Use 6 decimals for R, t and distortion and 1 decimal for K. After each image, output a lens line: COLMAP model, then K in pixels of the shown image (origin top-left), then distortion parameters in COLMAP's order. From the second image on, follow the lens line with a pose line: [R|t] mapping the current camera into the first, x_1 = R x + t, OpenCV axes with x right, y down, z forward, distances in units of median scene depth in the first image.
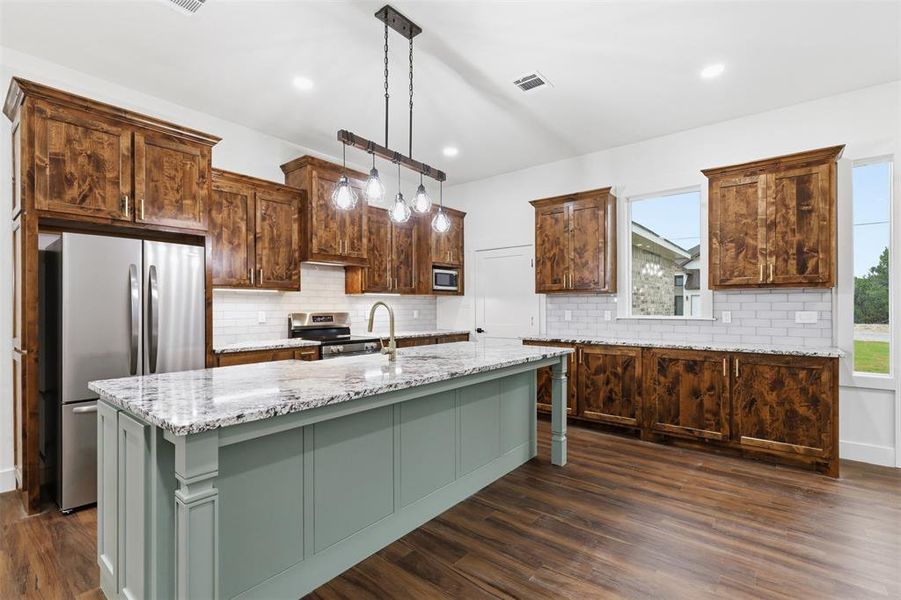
lens RADIAL K [[412.5, 0, 450.6], [0, 412.5, 304.4], [0, 0, 1]] dist [0.001004, -0.000061]
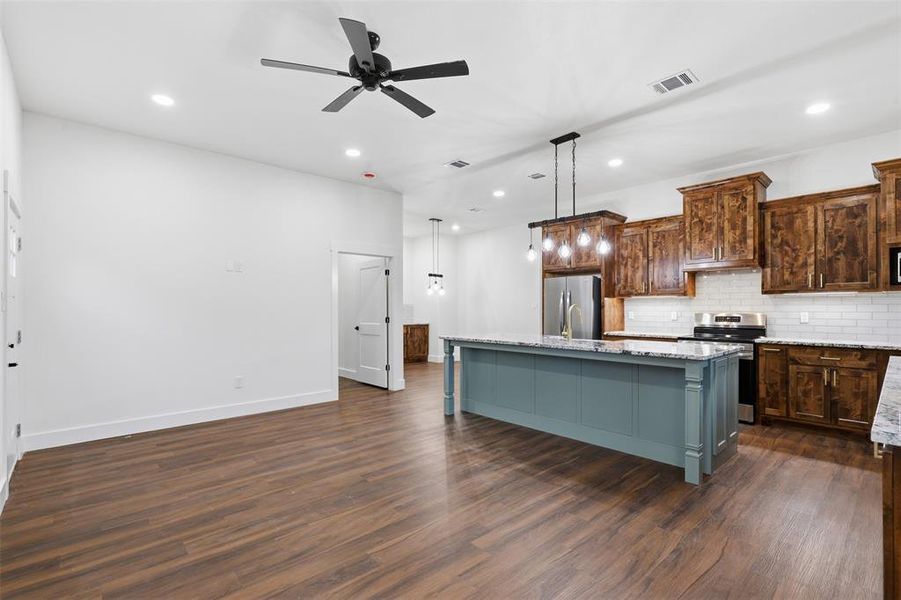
lens RADIAL K [[412.5, 0, 450.6], [0, 412.5, 304.4], [0, 0, 1]] dist [0.001004, -0.000061]
pose [[-0.145854, -0.010100, -0.989254, 1.197084], [0.005943, 0.999921, -0.011085, 0.004710], [0.989288, -0.007496, -0.145783, 0.587773]]
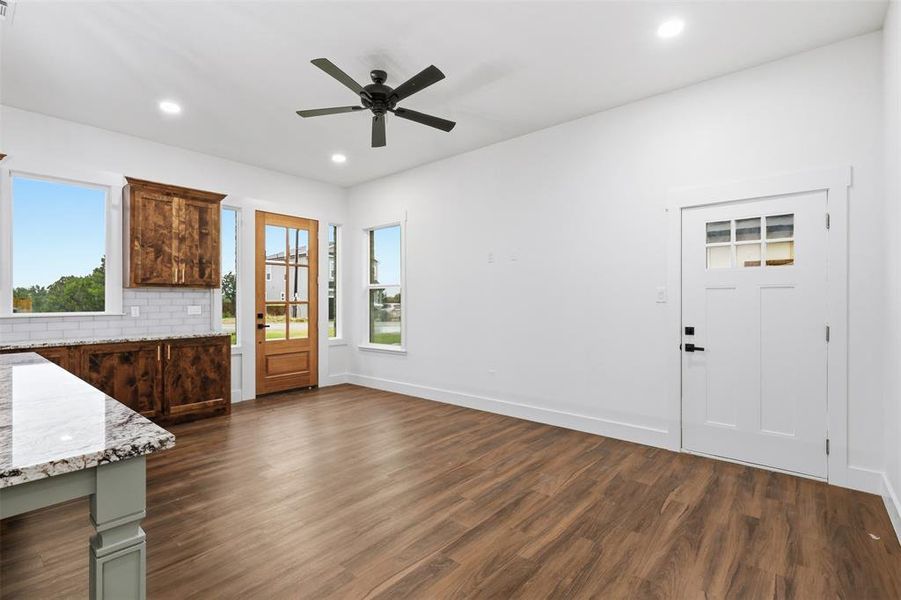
lens RADIAL K [[412.5, 0, 450.6], [0, 412.5, 304.4], [0, 0, 1]] dist [0.001004, -0.000061]
pose [[0.022775, -0.005222, 0.999727, -0.499519], [-0.001621, 0.999985, 0.005260, 0.004133], [-0.999739, -0.001740, 0.022766, 0.134919]]
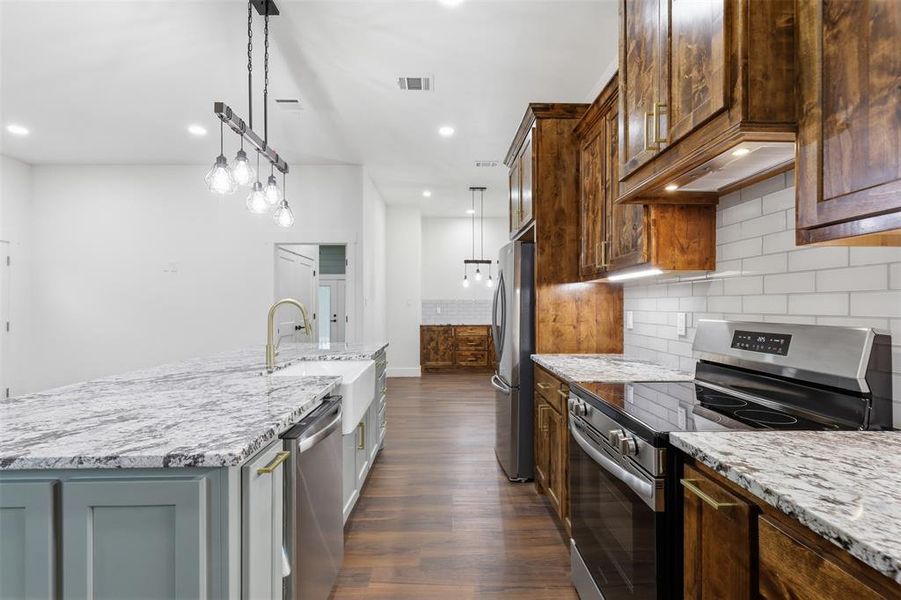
lens RADIAL K [[412.5, 0, 450.6], [0, 412.5, 304.4], [0, 0, 1]] dist [0.001004, -0.000061]
pose [[-0.763935, 0.001810, -0.645290, 0.108036], [0.006853, 0.999962, -0.005309, 0.007690], [0.645257, -0.008478, -0.763919, 1.480881]]
